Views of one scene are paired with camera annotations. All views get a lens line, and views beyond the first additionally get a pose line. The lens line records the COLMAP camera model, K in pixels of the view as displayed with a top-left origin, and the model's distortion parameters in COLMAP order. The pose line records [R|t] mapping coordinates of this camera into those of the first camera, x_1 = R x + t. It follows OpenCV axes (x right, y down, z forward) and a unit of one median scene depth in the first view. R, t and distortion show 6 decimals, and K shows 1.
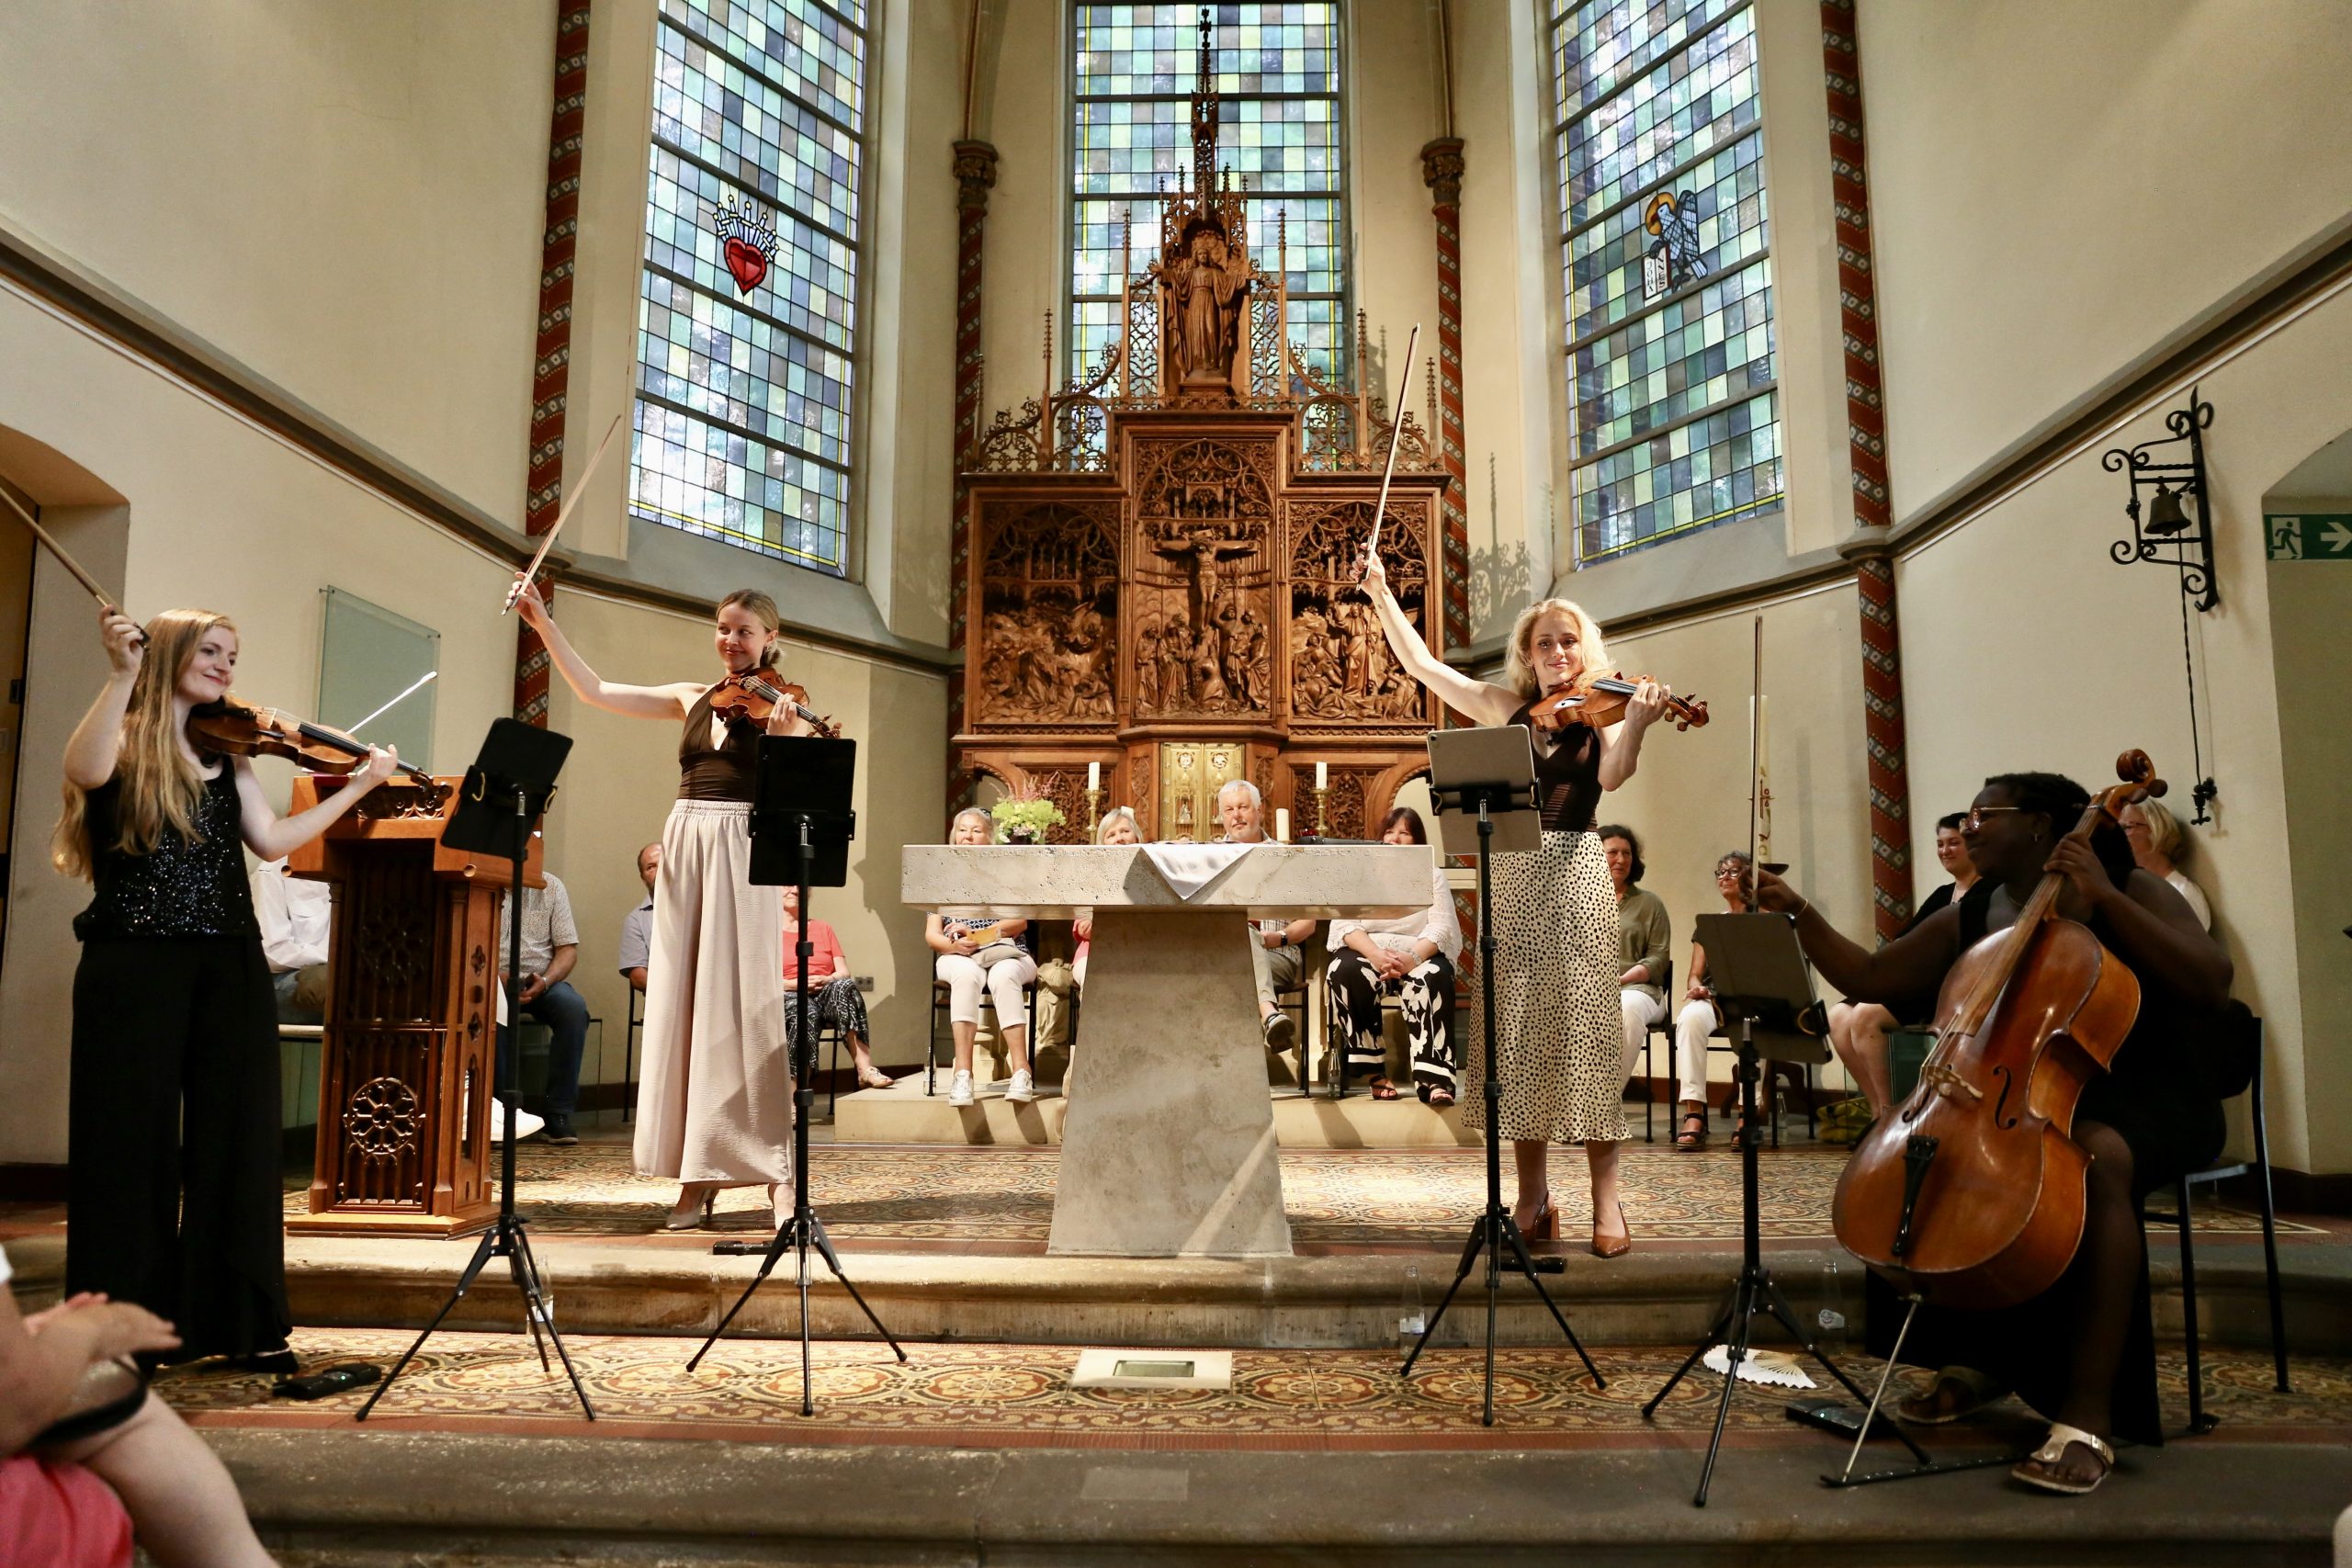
lens RADIAL K [[1614.3, 0, 1180.2], [0, 1614.3, 788.6], [0, 0, 1]] dist [-0.107428, 0.087010]
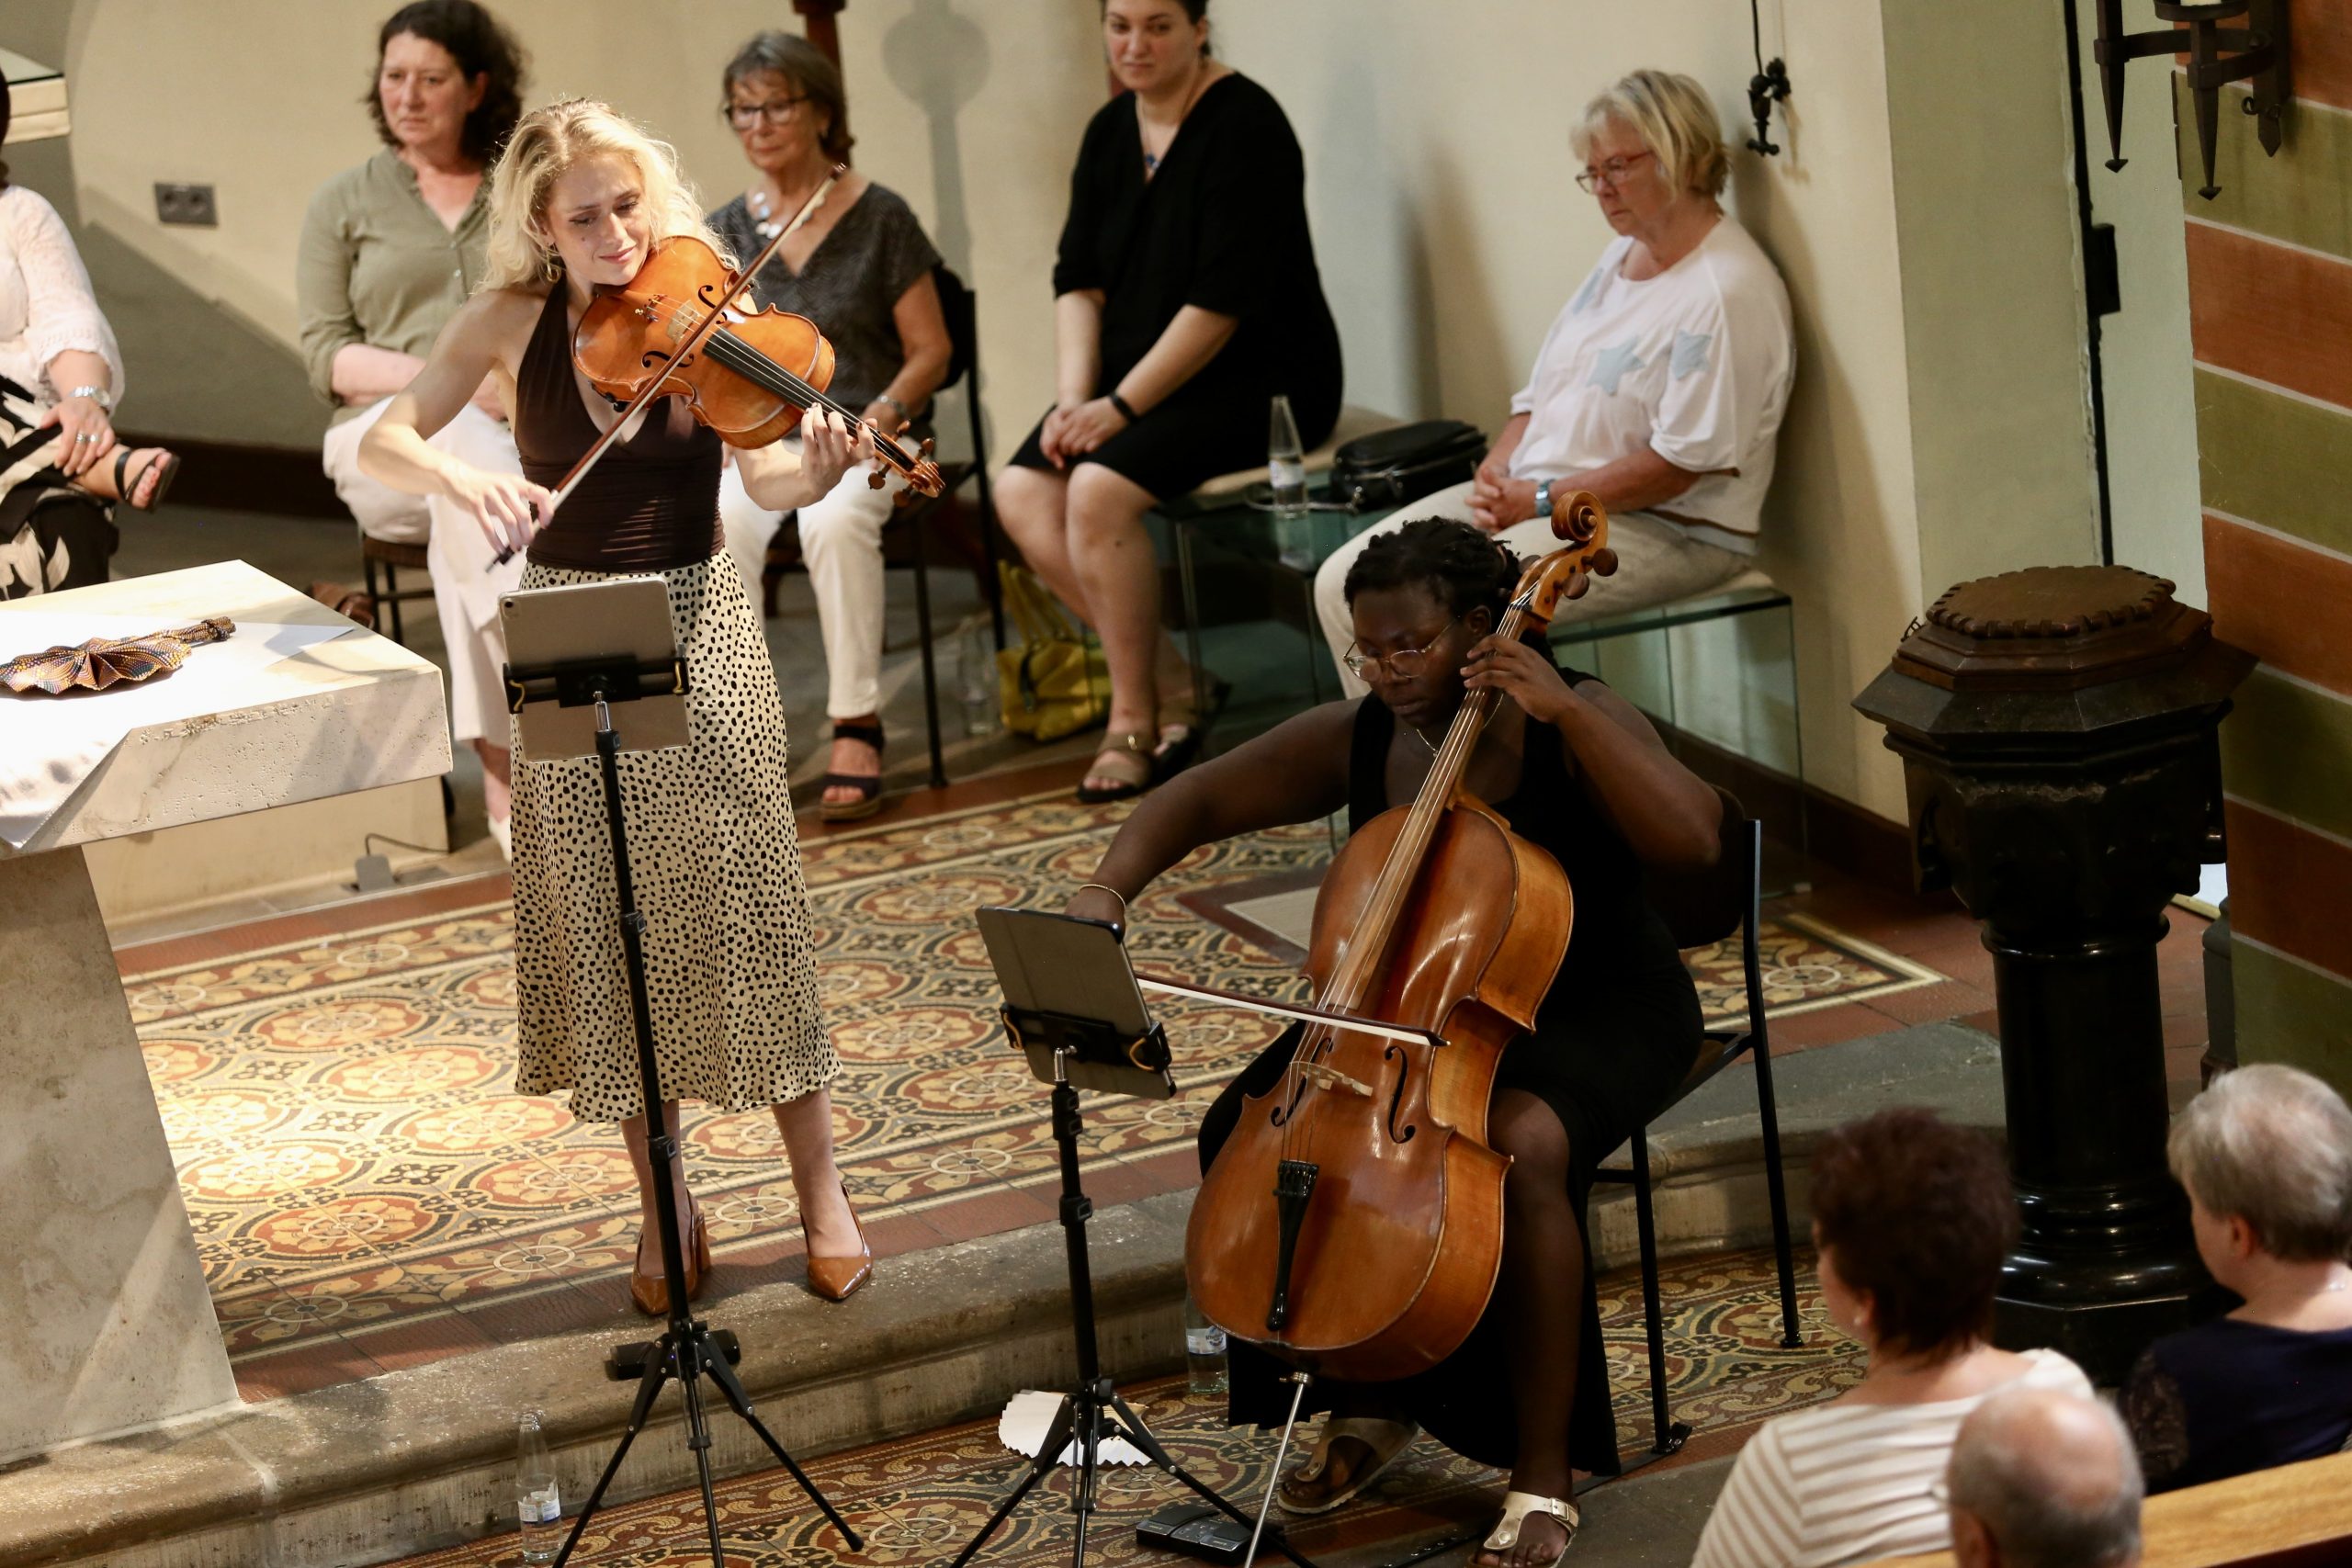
lens RADIAL K [[9372.9, 0, 1179.6], [0, 9372.9, 777.5], [0, 0, 1]] dist [0.371649, 6.775764]
pose [[0.898210, -0.190707, 0.396041, -0.394628], [0.042811, 0.934653, 0.352974, -0.463947], [-0.437476, -0.300090, 0.847680, -0.812632]]
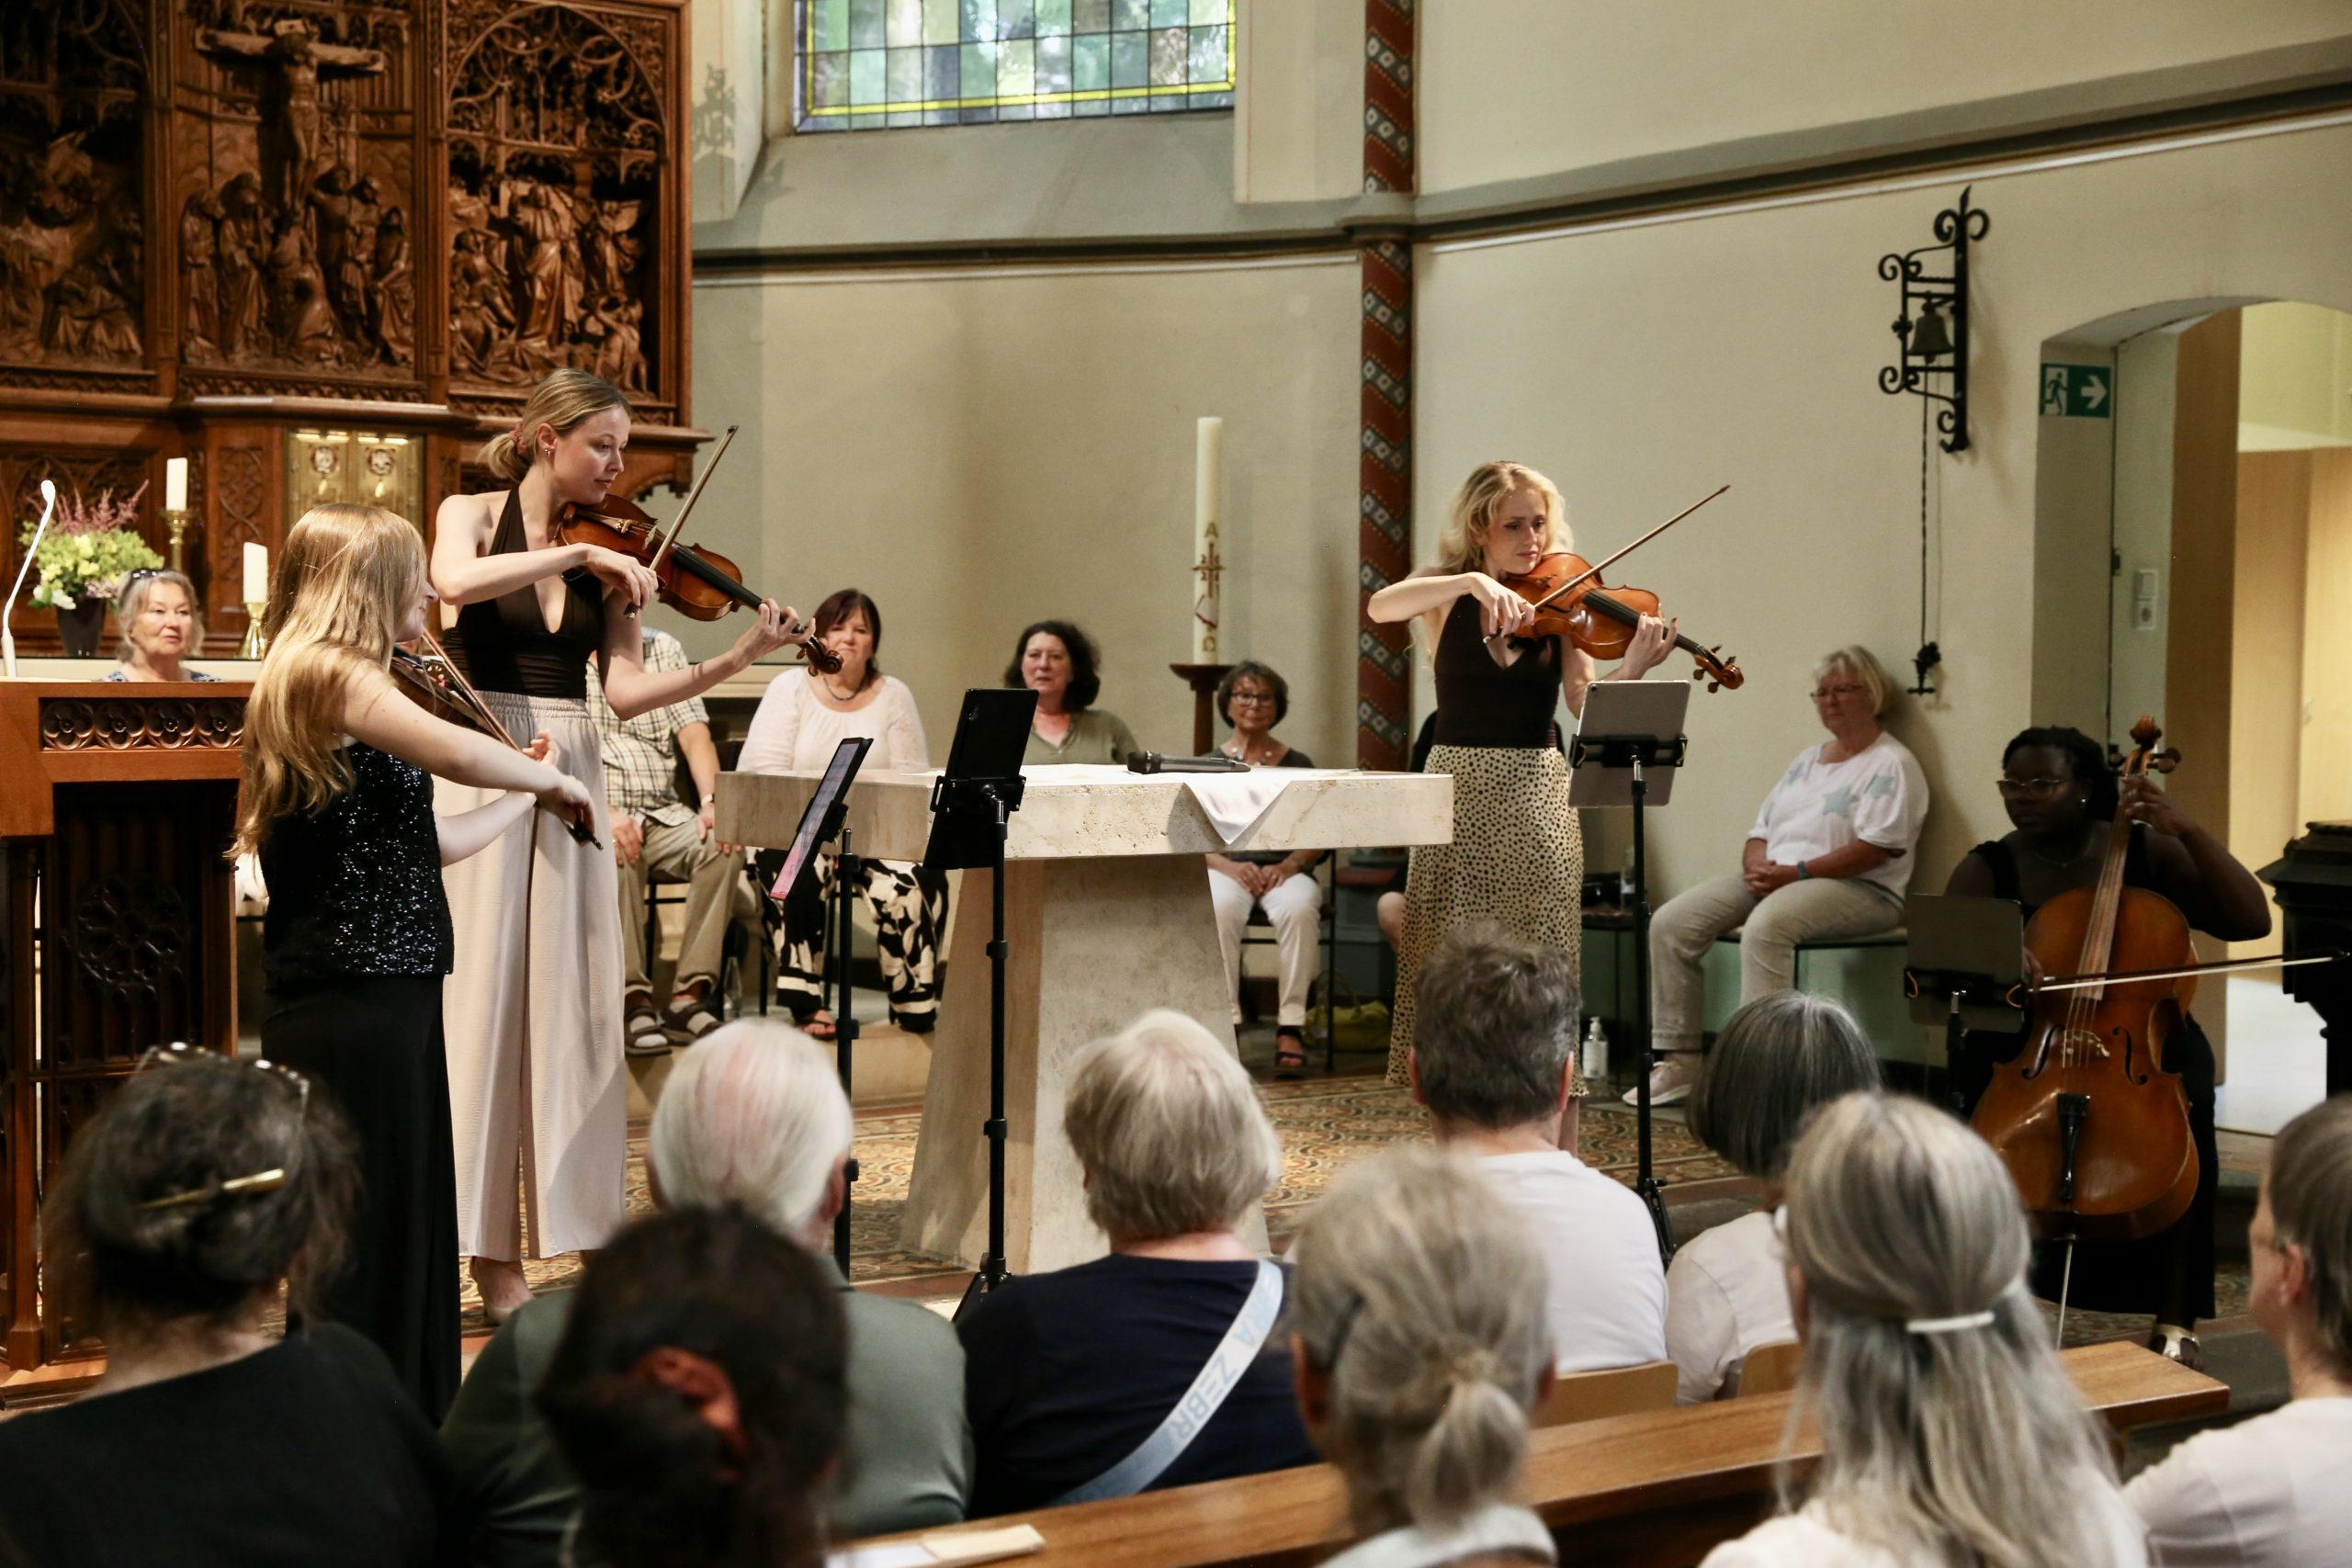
lens RADIAL K [[3495.5, 0, 1176.0], [0, 3495.5, 776.5], [0, 0, 1]] dist [0.105399, 0.175208]
pose [[0.796442, -0.019094, 0.604414, -0.484837], [-0.076011, 0.988413, 0.131386, -0.088145], [-0.599919, -0.150583, 0.785762, -0.171013]]
